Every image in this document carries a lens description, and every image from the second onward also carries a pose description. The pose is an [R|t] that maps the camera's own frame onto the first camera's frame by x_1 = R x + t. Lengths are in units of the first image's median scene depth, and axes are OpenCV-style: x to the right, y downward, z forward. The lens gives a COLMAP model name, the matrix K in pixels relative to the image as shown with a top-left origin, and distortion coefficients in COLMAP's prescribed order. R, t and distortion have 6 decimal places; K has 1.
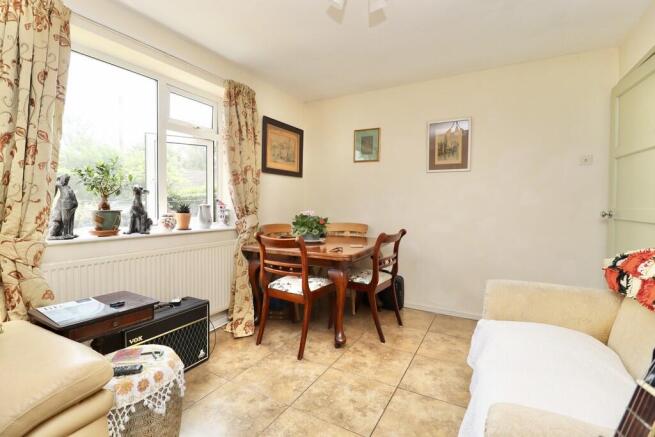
lens RADIAL K [[304.1, 0, 330.4], [0, 304.1, 218.1], [0, 0, 1]] dist [-0.012286, -0.002216]
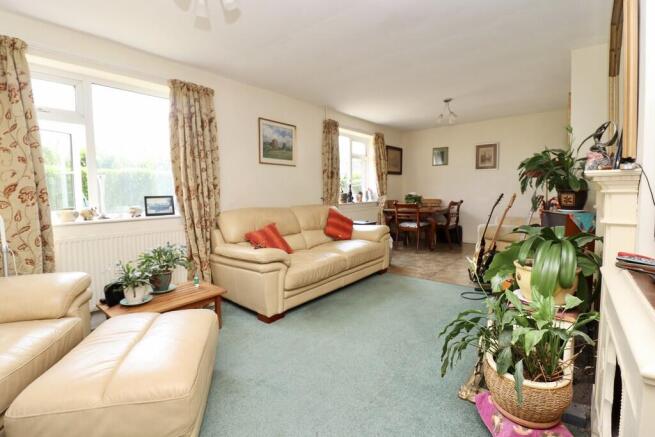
lens RADIAL K [[304.1, 0, 324.2], [0, 304.1, 213.9], [0, 0, 1]] dist [-0.012286, -0.002216]
pose [[0.982846, -0.013635, -0.183923, -0.293253], [0.019447, 0.999366, 0.029836, 0.049870], [0.183399, -0.032901, 0.982488, -1.167860]]
